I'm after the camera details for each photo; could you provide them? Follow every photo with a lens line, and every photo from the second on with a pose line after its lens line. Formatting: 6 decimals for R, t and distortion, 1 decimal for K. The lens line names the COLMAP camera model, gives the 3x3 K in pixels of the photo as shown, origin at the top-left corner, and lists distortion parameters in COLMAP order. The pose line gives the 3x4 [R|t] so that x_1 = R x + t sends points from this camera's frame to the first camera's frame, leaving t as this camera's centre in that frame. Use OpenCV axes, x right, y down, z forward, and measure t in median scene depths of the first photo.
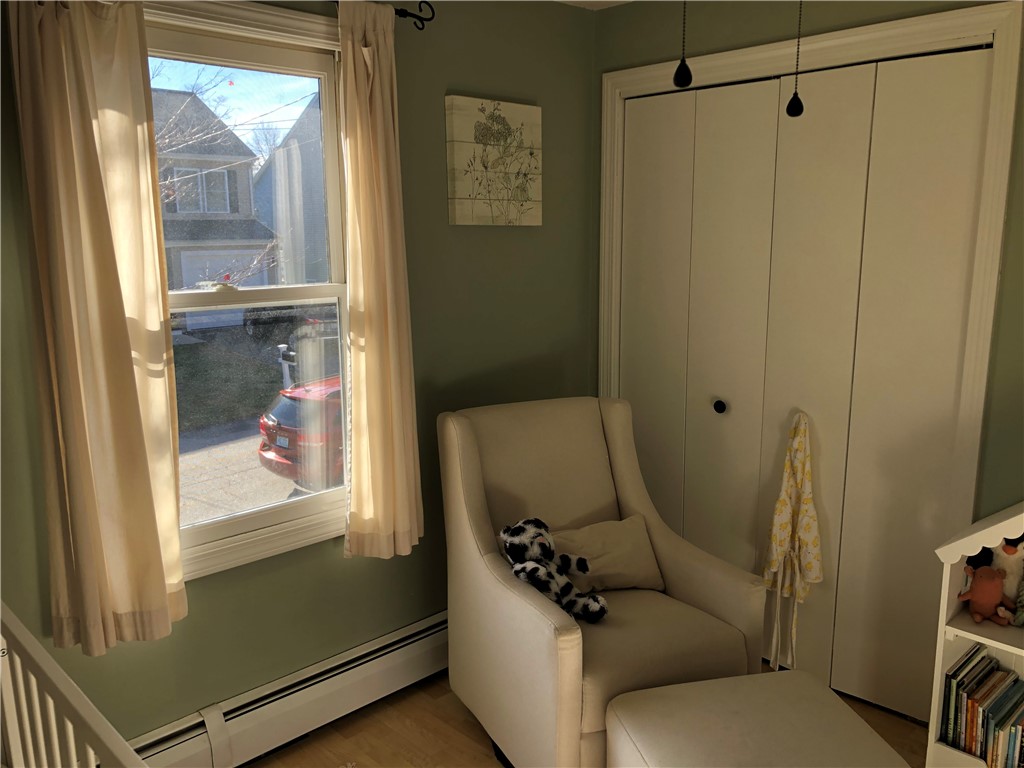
lens RADIAL K [[840.5, 0, 510.6], [0, 840.5, 391.8], [0, 0, 1]] dist [0.057533, -0.065968]
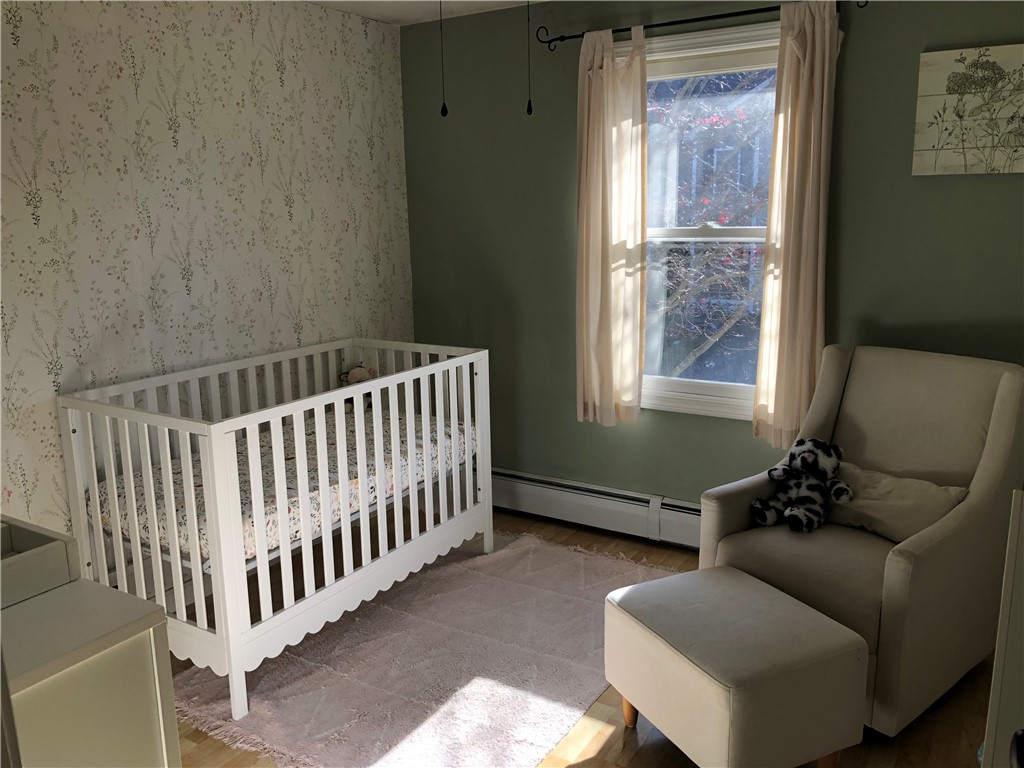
lens RADIAL K [[840.5, 0, 507.8], [0, 840.5, 380.4], [0, 0, 1]] dist [0.057533, -0.065968]
pose [[0.259798, 0.203909, -0.943889, 0.856041], [-0.161972, 0.972805, 0.165574, -0.040873], [0.951982, 0.109868, 0.285760, 0.232443]]
